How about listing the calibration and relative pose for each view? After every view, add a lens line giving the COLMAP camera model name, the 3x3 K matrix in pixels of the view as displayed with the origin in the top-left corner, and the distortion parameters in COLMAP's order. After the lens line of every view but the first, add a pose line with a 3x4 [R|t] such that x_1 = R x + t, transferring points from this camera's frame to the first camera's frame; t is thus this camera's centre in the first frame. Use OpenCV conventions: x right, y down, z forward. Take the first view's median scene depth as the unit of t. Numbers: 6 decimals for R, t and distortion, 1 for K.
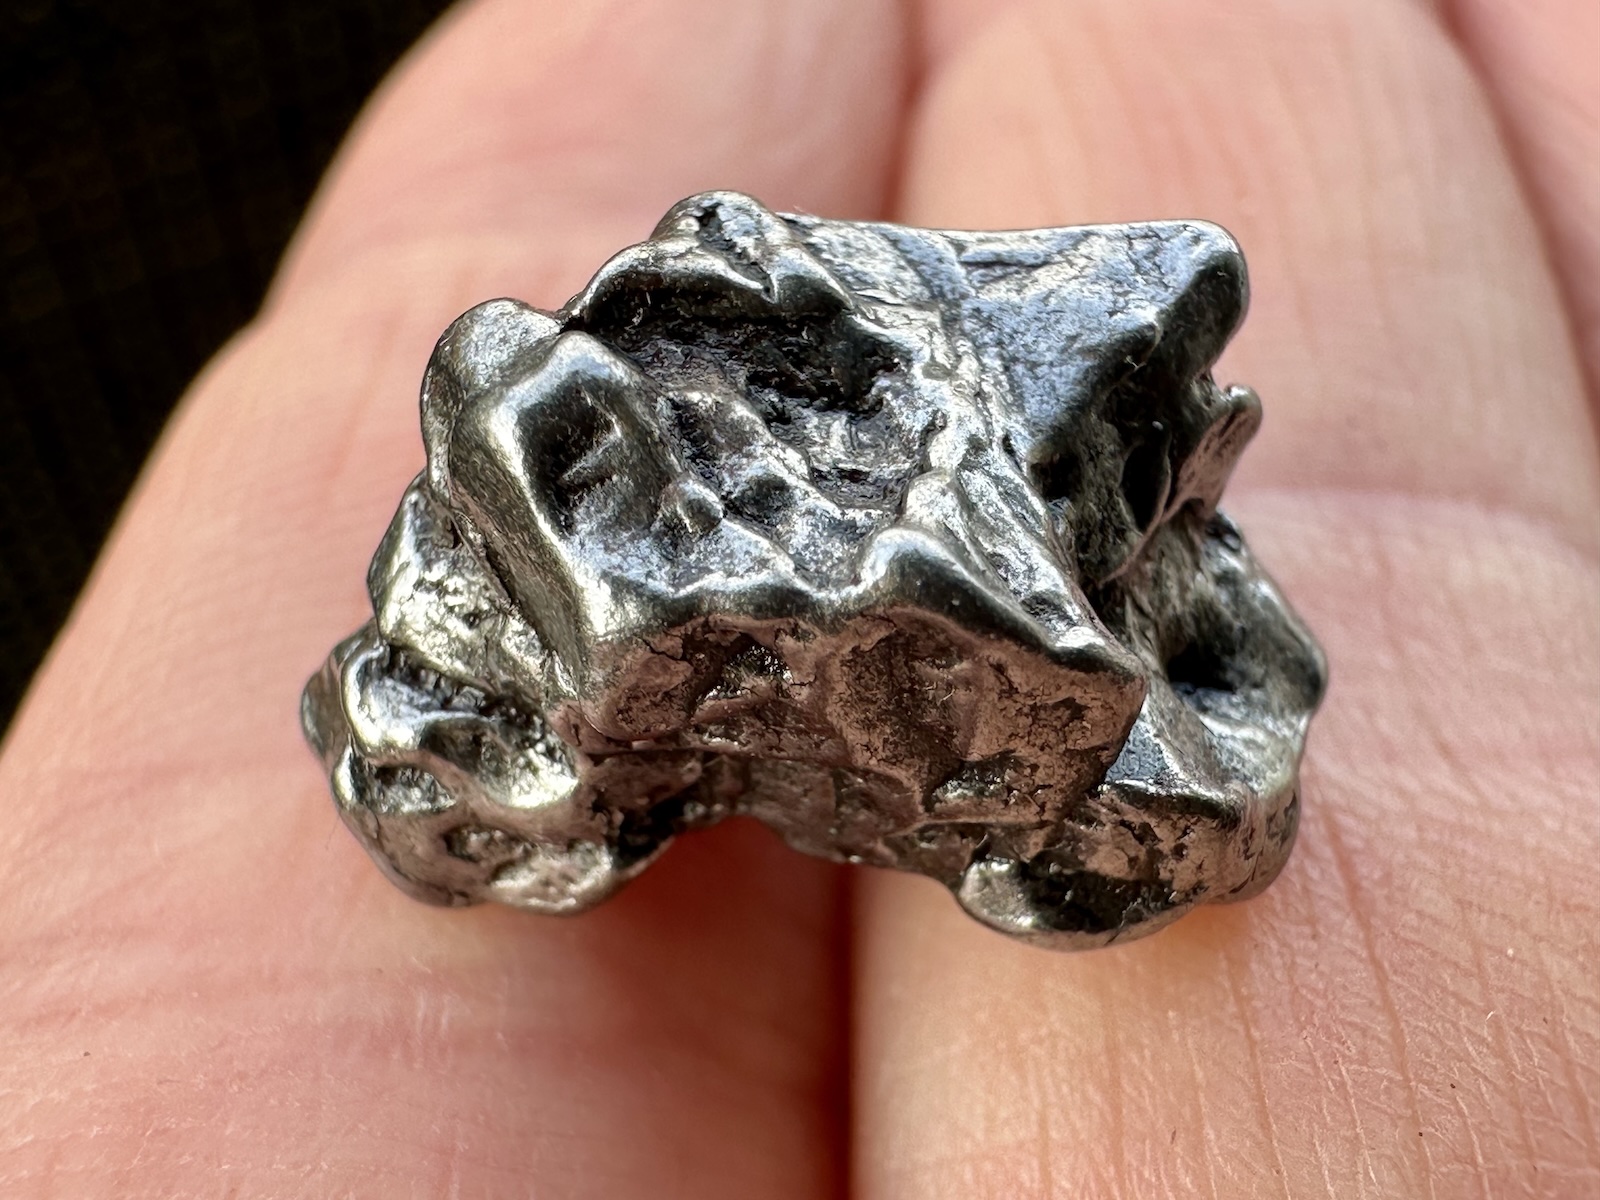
lens RADIAL K [[1672.3, 0, 800.0], [0, 1672.3, 600.0], [0, 0, 1]] dist [-0.087857, -0.002479]
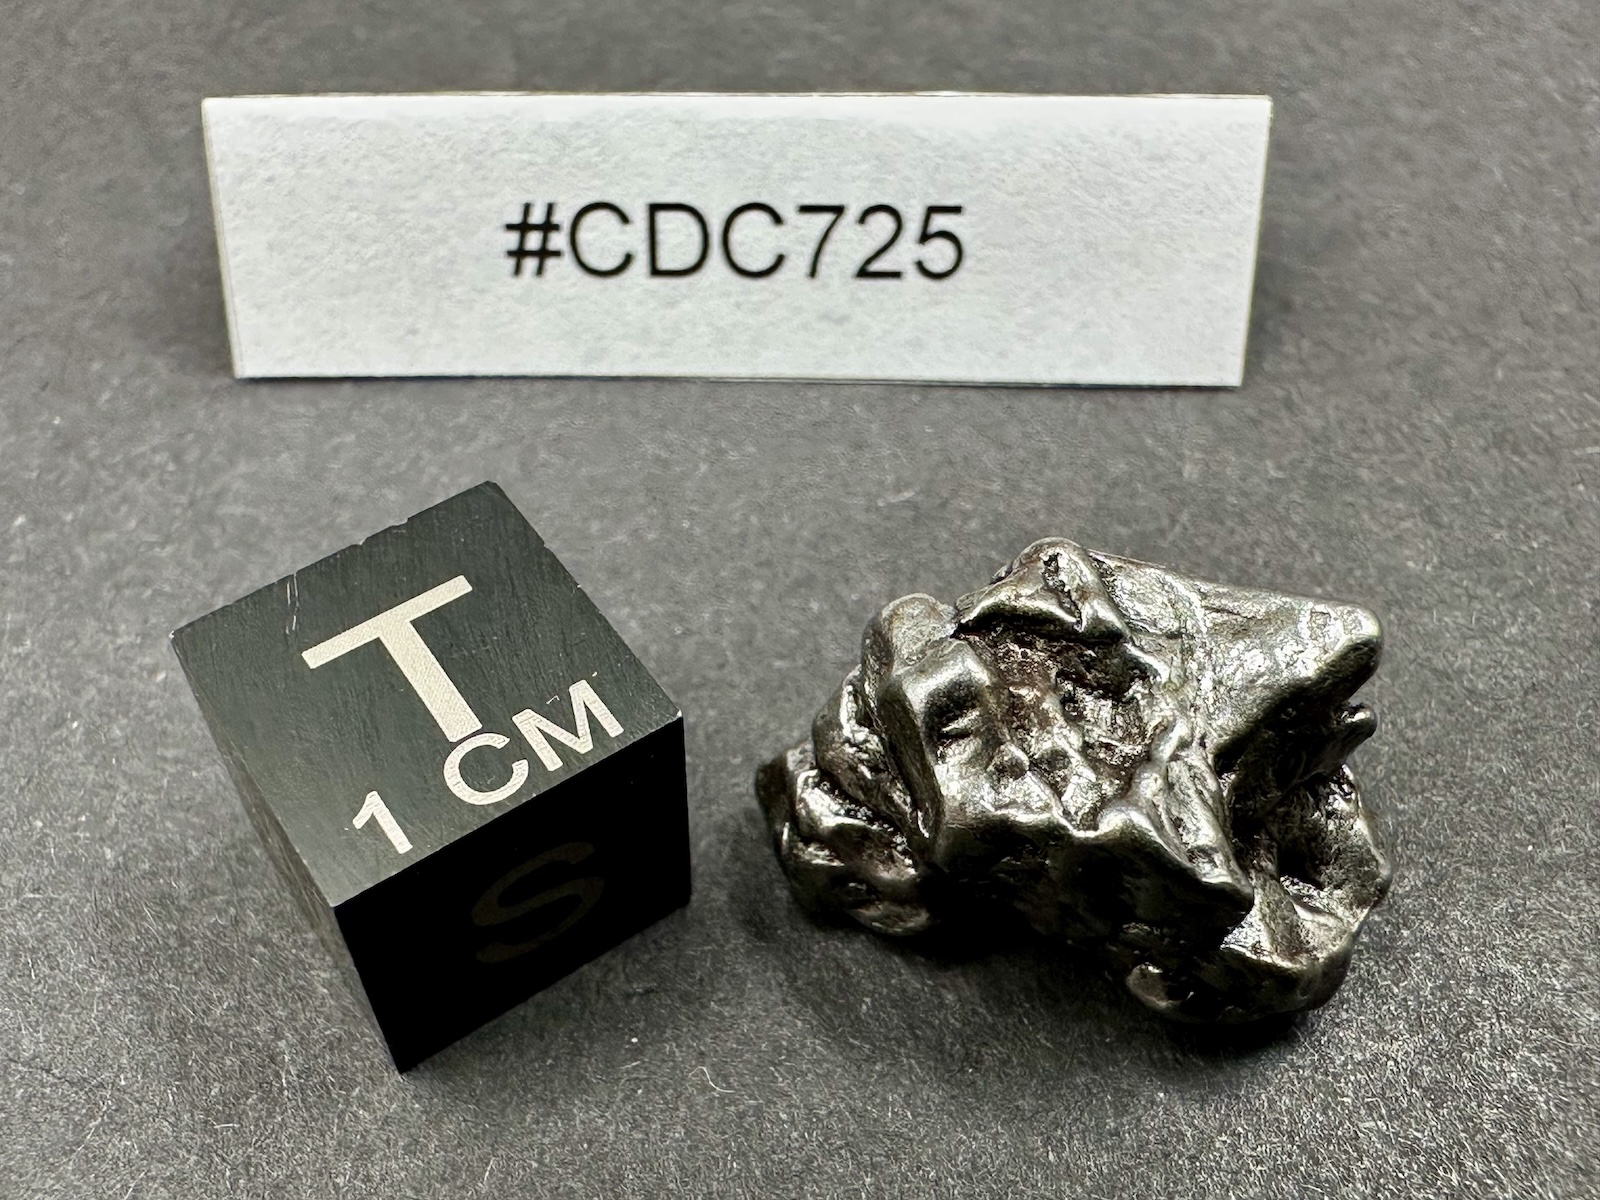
lens RADIAL K [[1684.5, 0, 800.0], [0, 1684.5, 600.0], [0, 0, 1]] dist [-0.020574, -0.009868]
pose [[0.972856, 0.180037, -0.145391, -0.050860], [-0.157628, 0.975533, 0.153262, -0.432091], [0.169426, -0.126184, 0.977431, -0.717556]]
